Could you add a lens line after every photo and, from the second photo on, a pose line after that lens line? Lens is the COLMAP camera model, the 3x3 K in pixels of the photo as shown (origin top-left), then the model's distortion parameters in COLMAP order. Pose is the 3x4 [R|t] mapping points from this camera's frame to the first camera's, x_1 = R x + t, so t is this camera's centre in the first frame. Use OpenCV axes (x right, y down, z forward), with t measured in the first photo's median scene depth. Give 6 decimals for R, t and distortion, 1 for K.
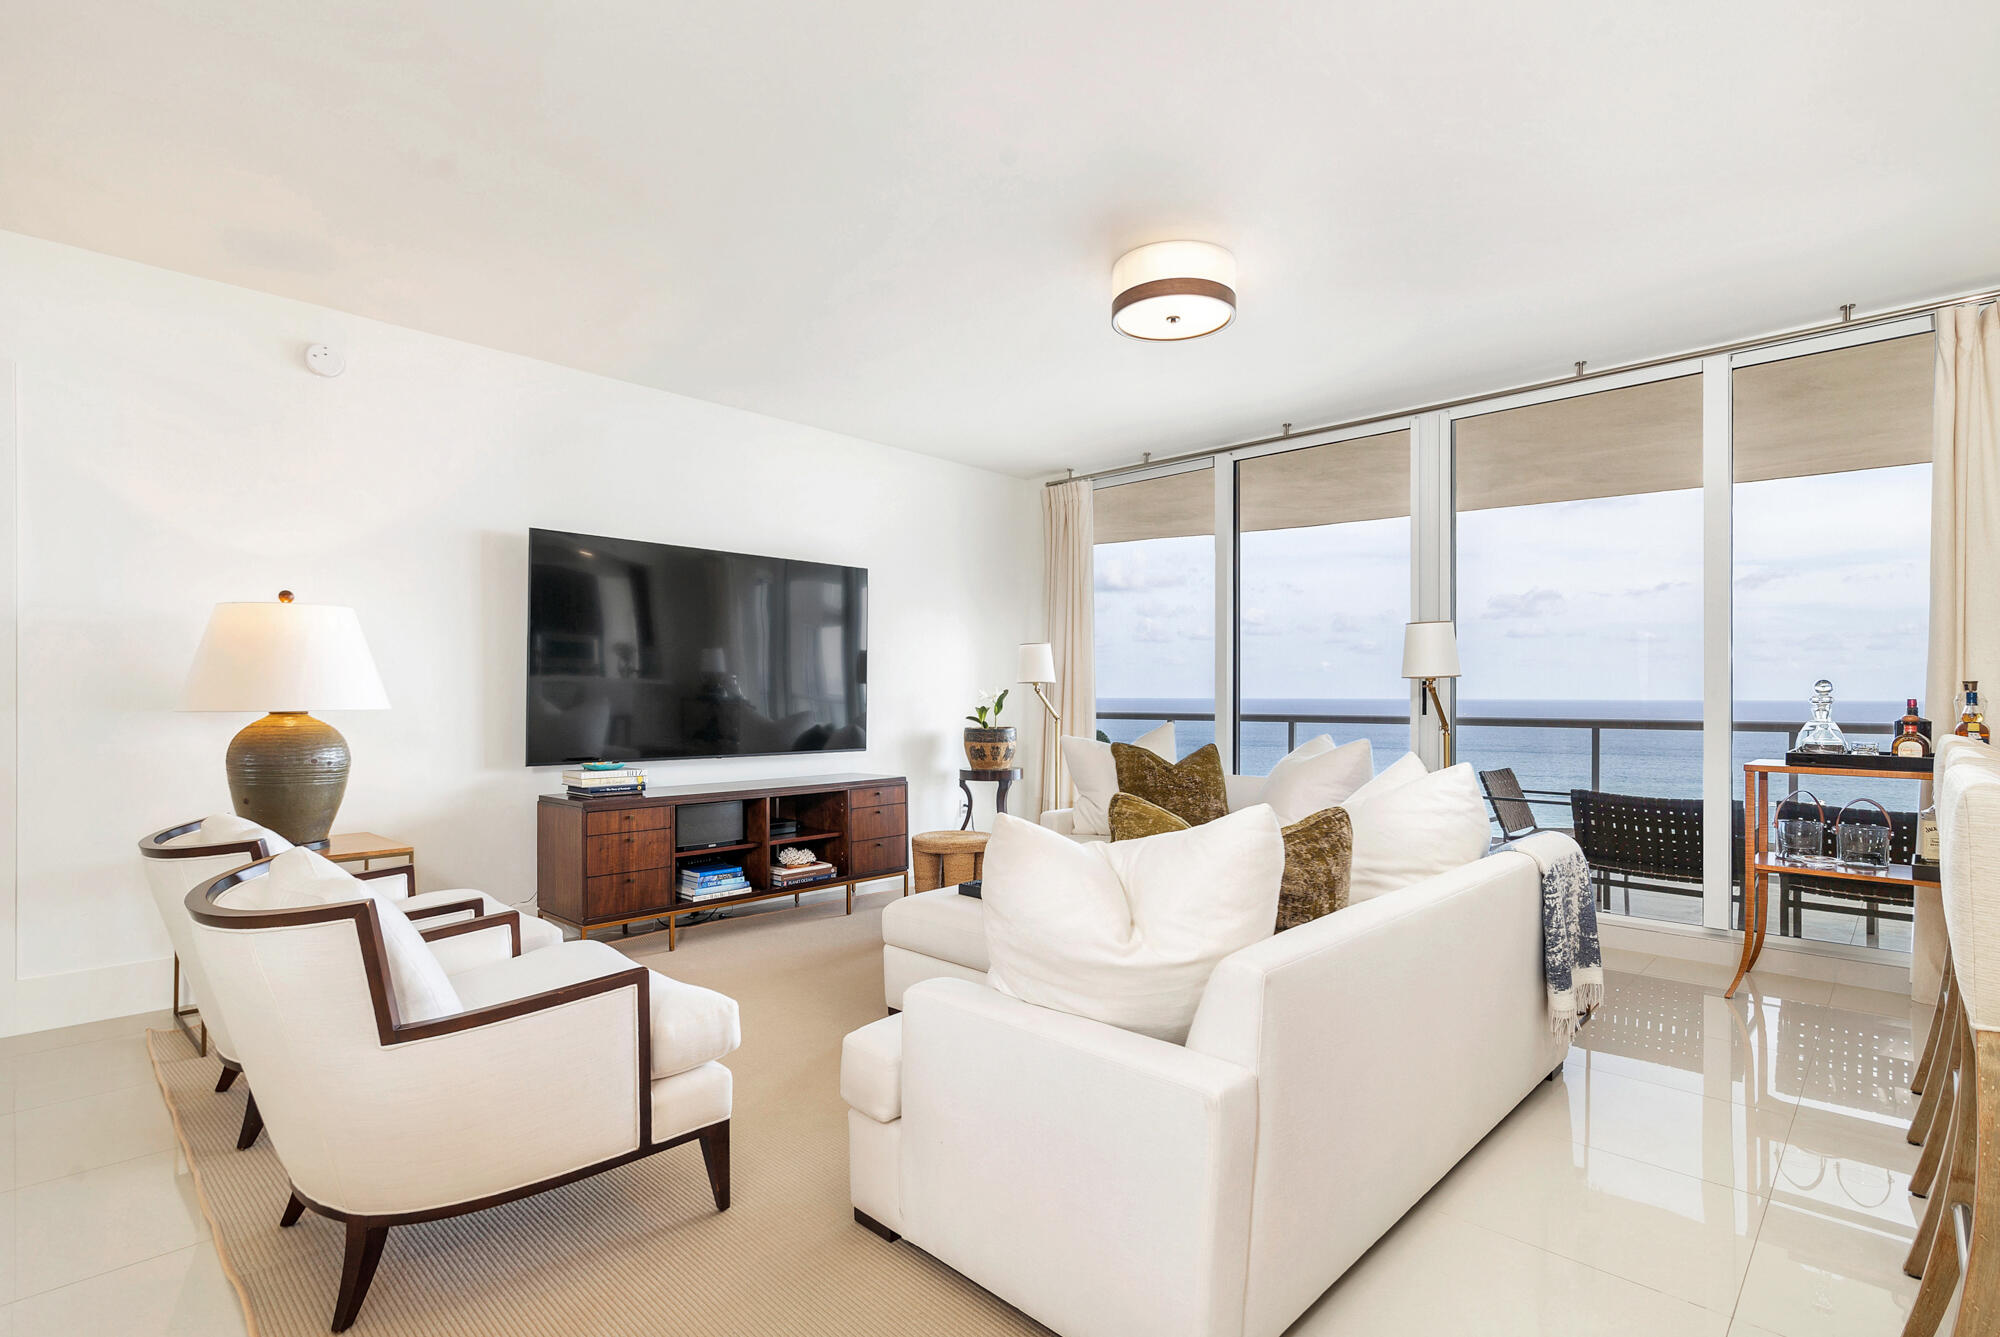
lens RADIAL K [[961.0, 0, 1006.9], [0, 961.0, 704.2], [0, 0, 1]] dist [0.000256, -0.000590]
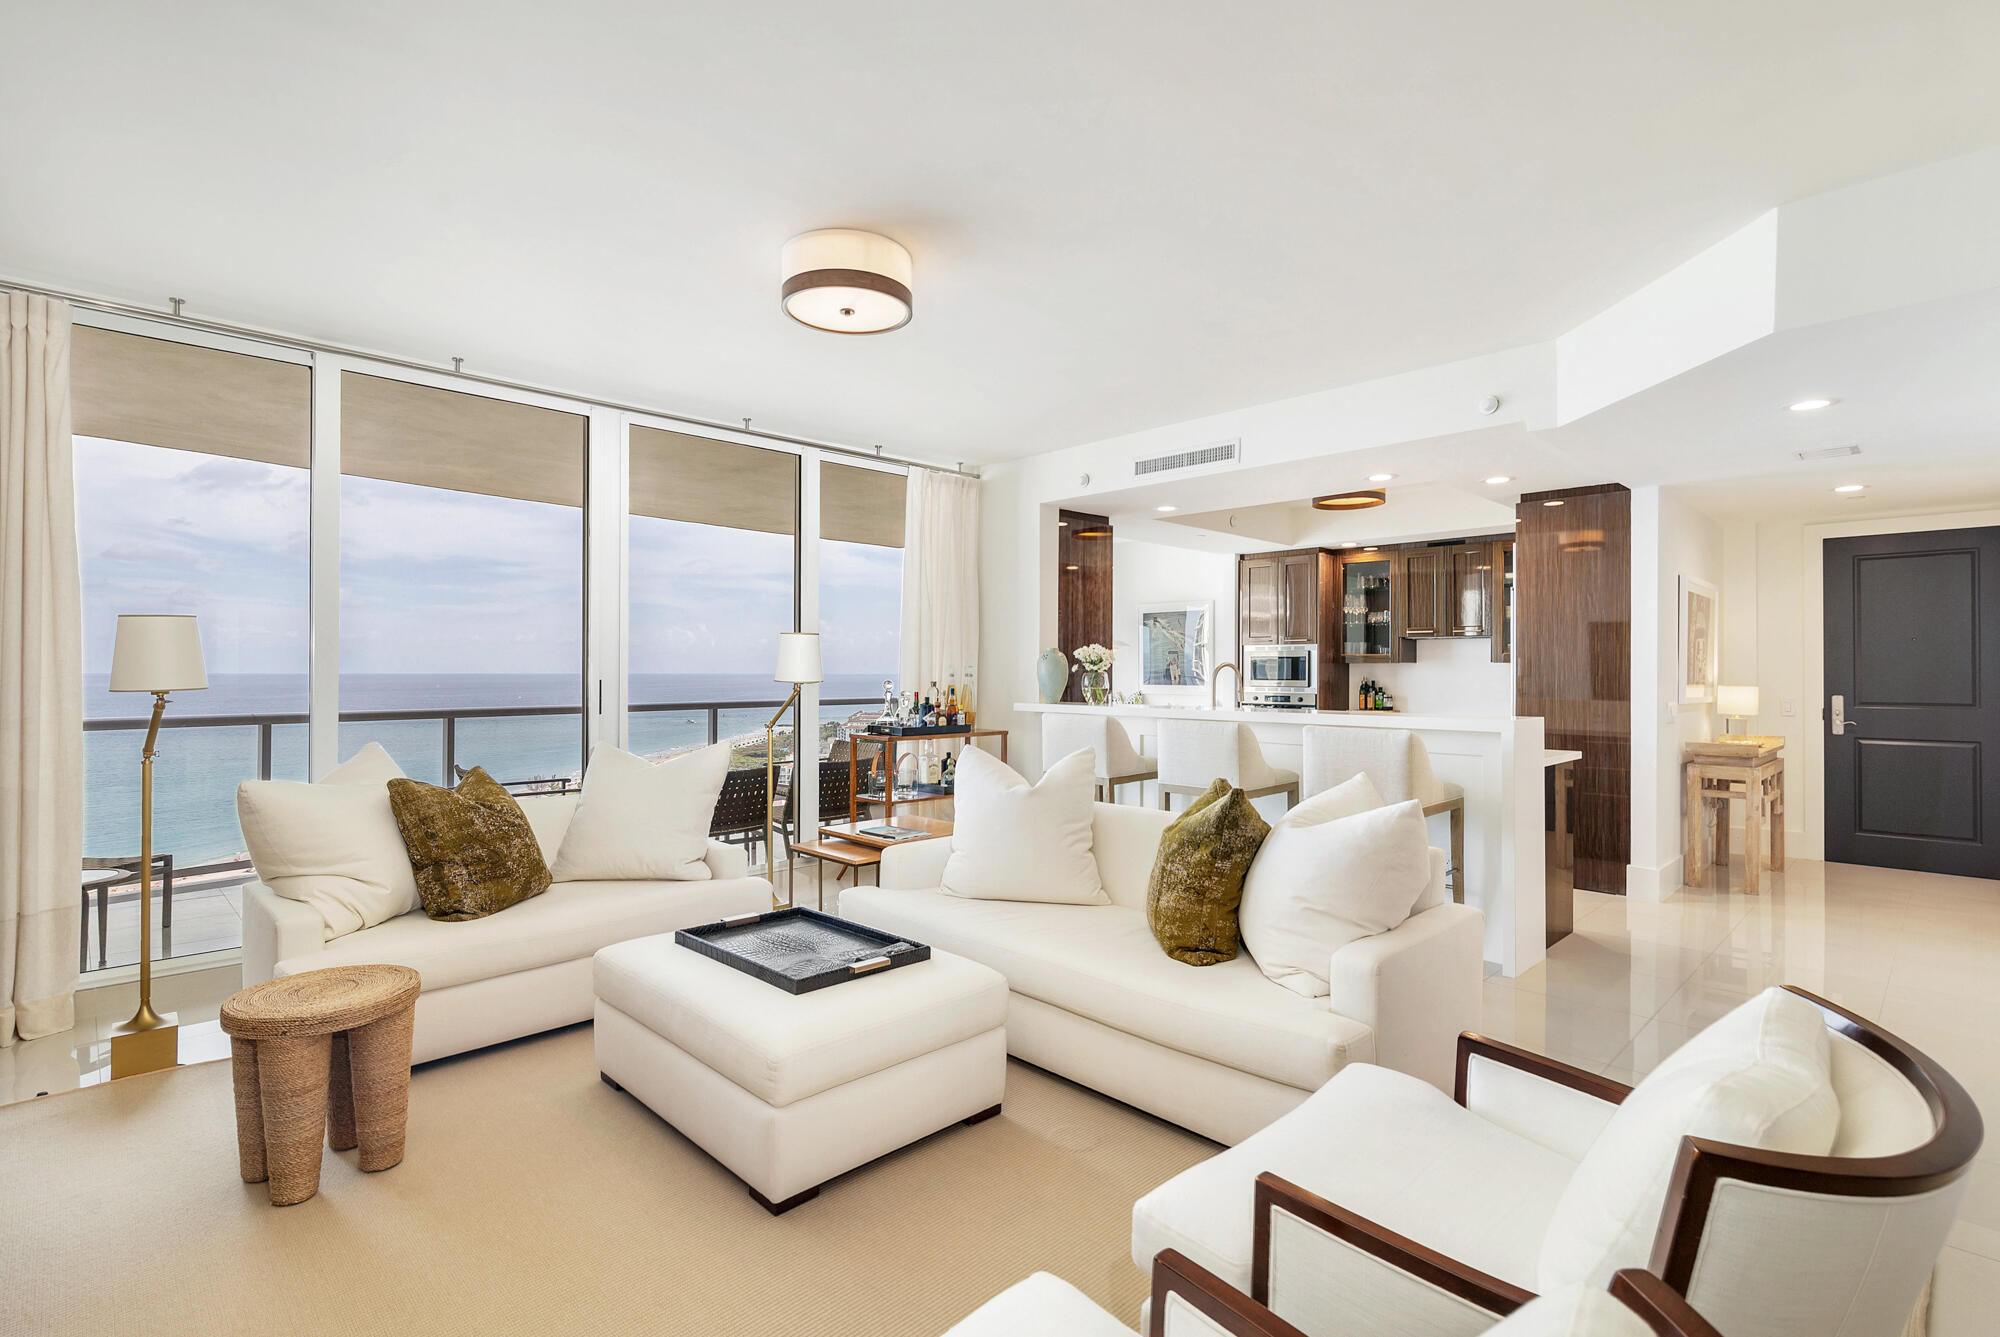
lens RADIAL K [[931.0, 0, 994.0], [0, 931.0, 664.1], [0, 0, 1]] dist [-0.000384, 0.000268]
pose [[0.031349, 0.008598, 0.999472, -0.683175], [0.010480, 0.999905, -0.008931, -0.038231], [-0.999454, 0.010754, 0.031256, 0.765610]]
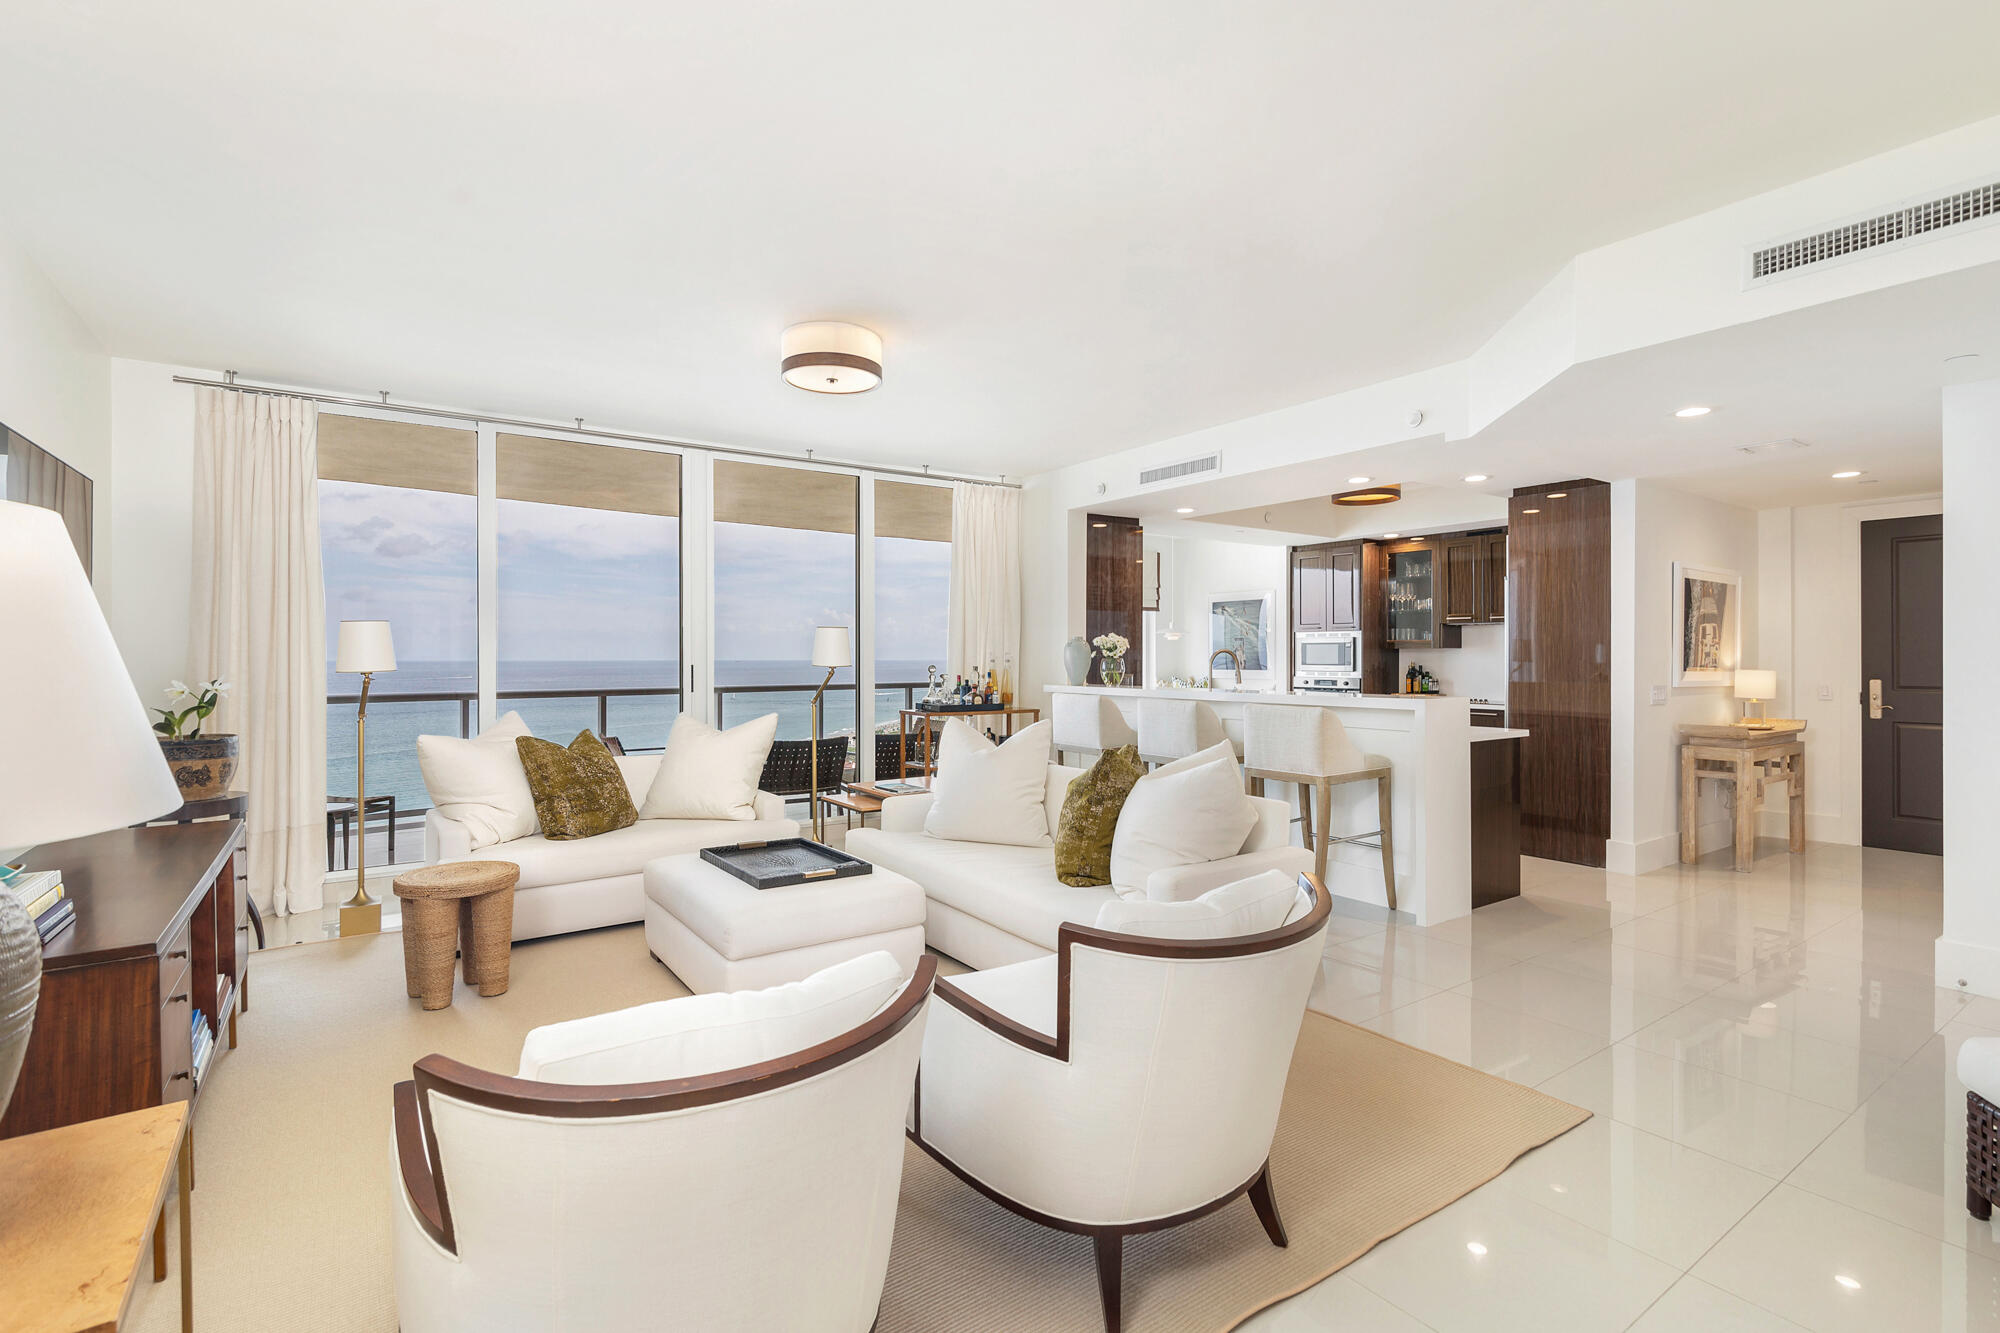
lens RADIAL K [[911.8, 0, 995.8], [0, 911.8, 653.5], [0, 0, 1]] dist [0.001448, -0.000039]
pose [[0.195940, 0.004415, 0.980606, -0.863325], [0.012702, 0.999895, -0.007040, -0.035753], [-0.980534, 0.013835, 0.195863, 0.524080]]
